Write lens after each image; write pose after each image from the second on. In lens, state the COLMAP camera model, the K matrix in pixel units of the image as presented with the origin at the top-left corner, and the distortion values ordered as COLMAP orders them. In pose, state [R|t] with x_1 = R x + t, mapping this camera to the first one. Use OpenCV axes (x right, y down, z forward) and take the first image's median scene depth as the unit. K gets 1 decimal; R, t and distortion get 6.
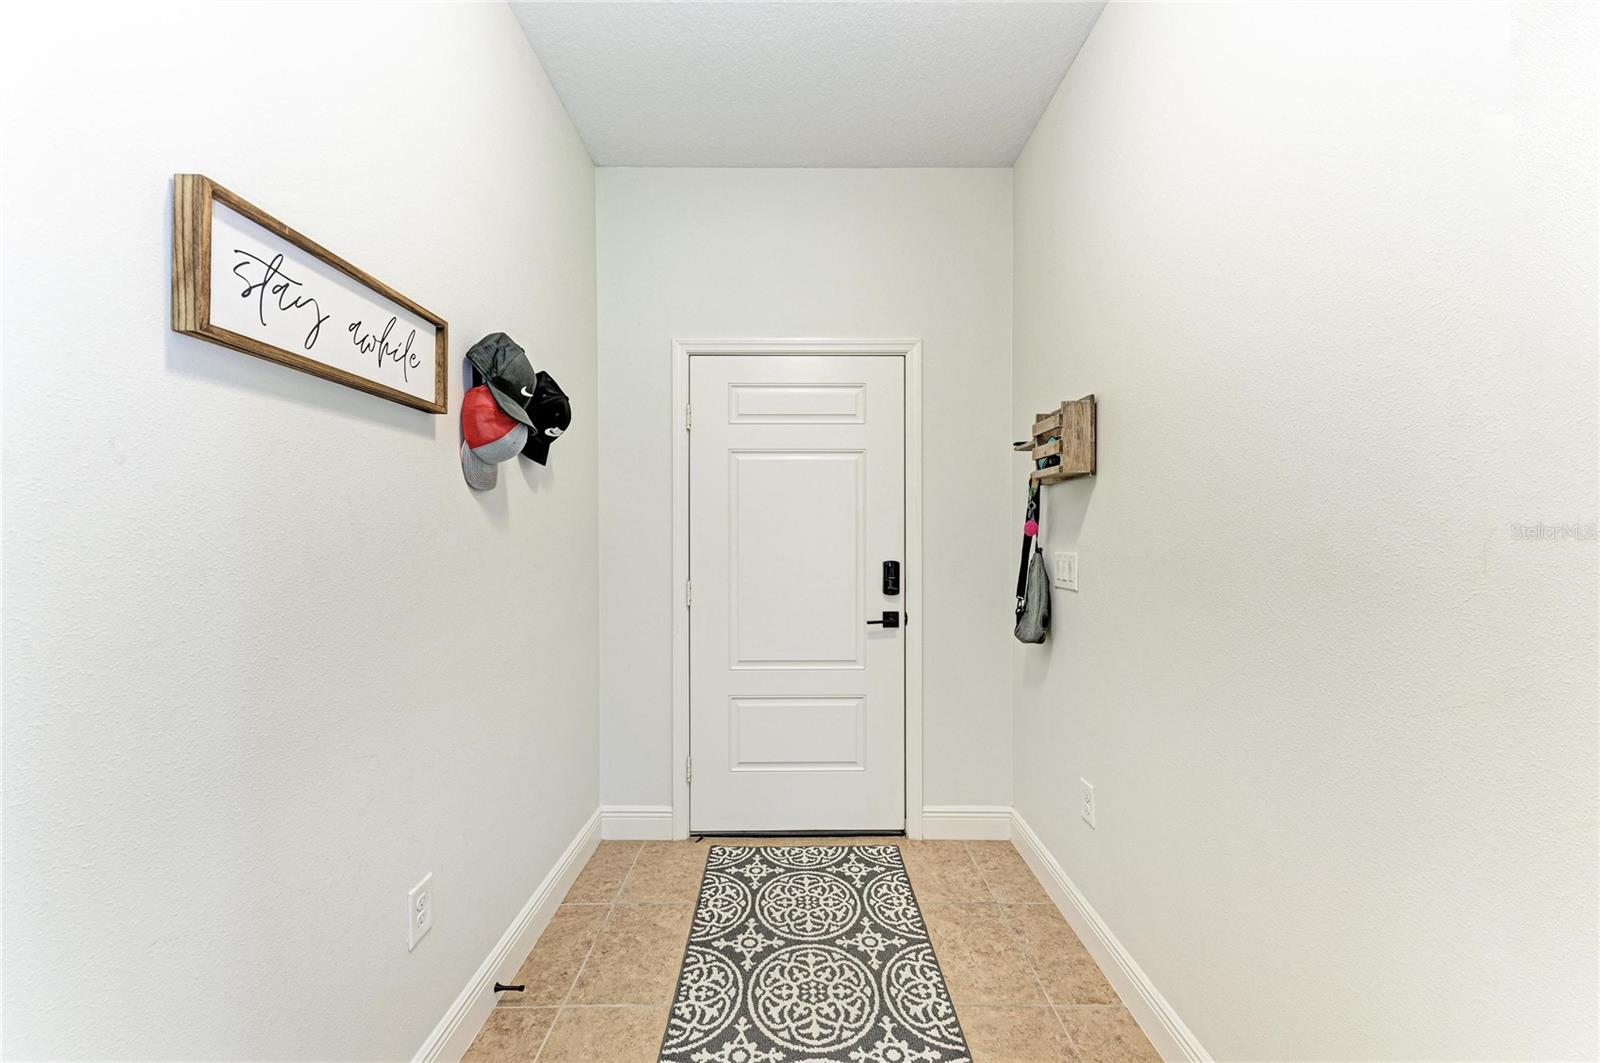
lens RADIAL K [[571.1, 0, 798.0], [0, 571.1, 536.8], [0, 0, 1]] dist [0.009173, -0.000267]
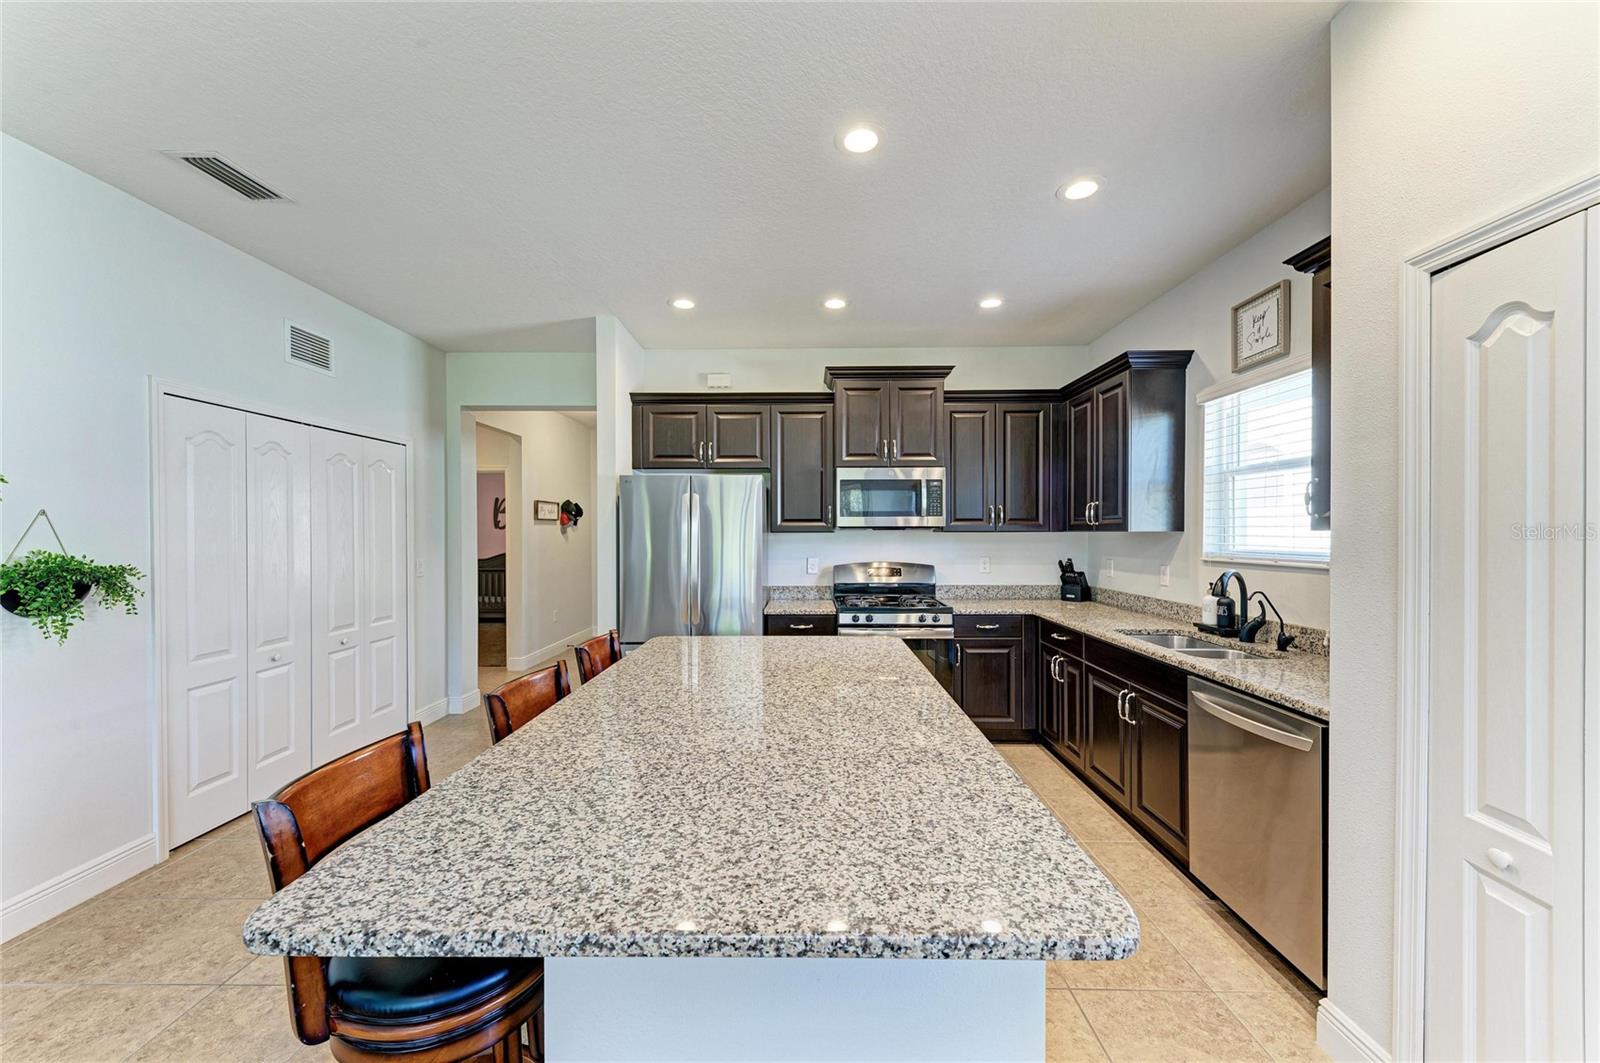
lens RADIAL K [[593.6, 0, 801.4], [0, 593.6, 536.3], [0, 0, 1]] dist [0.022048, -0.007734]
pose [[0.999906, -0.001930, -0.013584, 0.884651], [0.002028, 0.999972, 0.007239, -0.059687], [0.013570, -0.007266, 0.999882, -2.345193]]
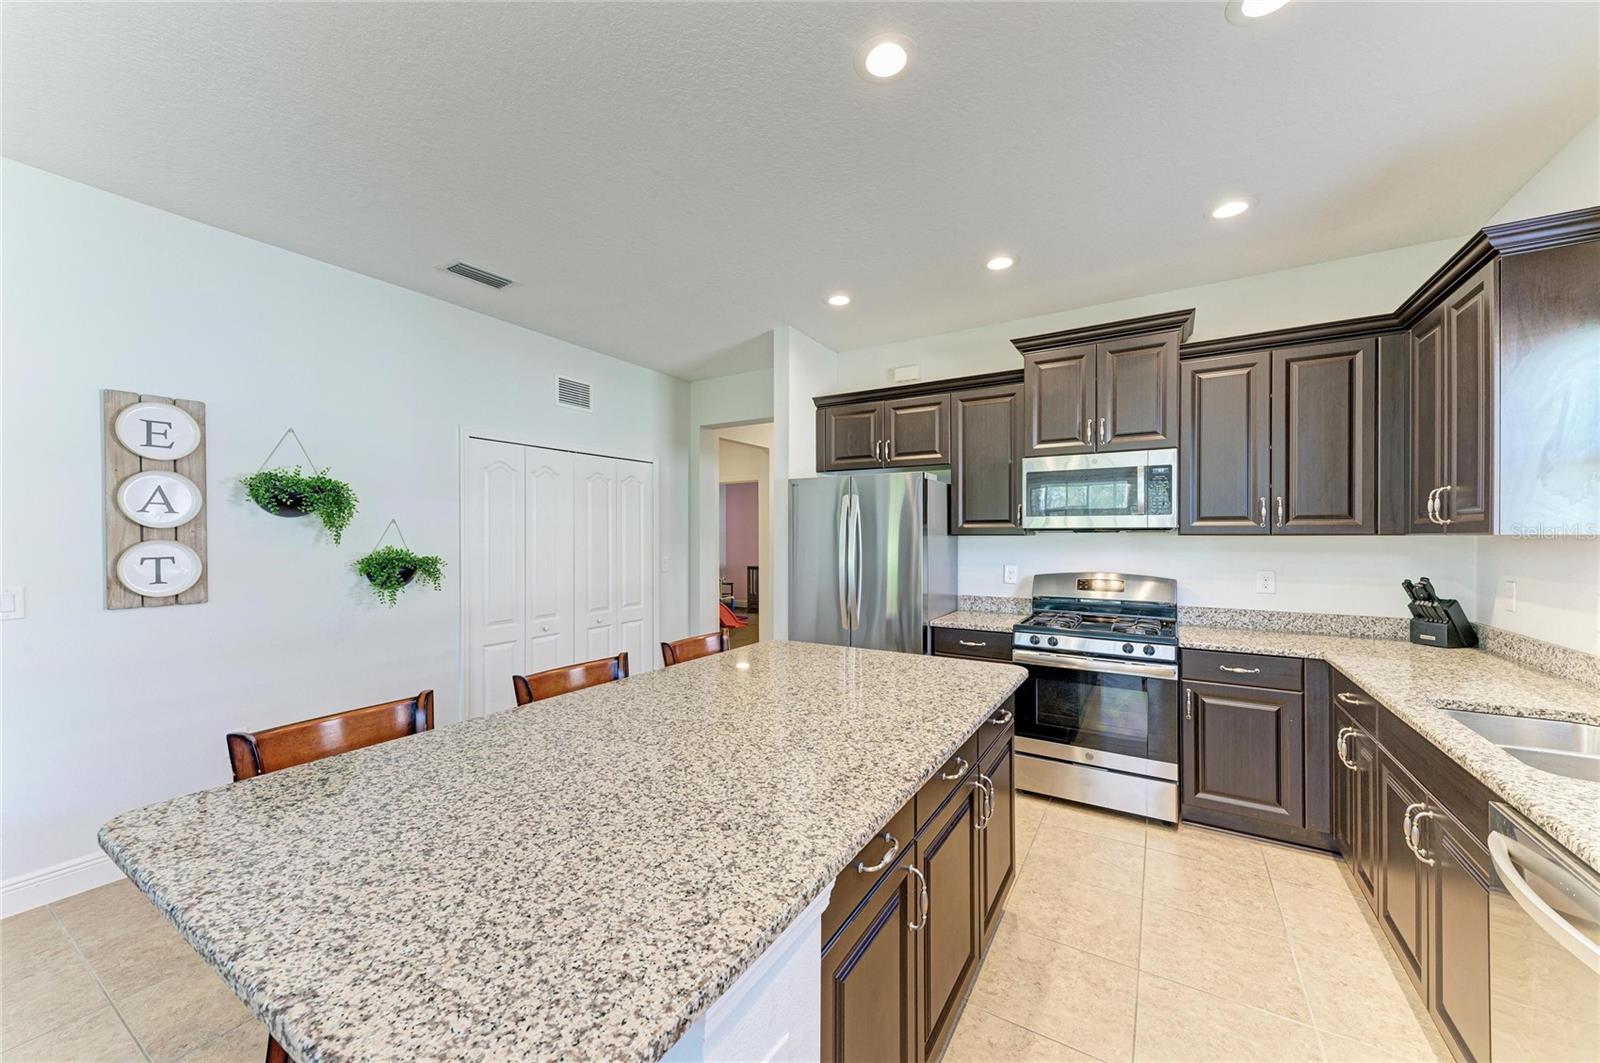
lens RADIAL K [[593.6, 0, 801.4], [0, 593.6, 536.3], [0, 0, 1]] dist [0.022048, -0.007734]
pose [[0.853347, 0.001125, -0.521343, 1.254997], [-0.000226, 0.999998, 0.001788, -0.058554], [0.521344, -0.001408, 0.853346, -2.135586]]
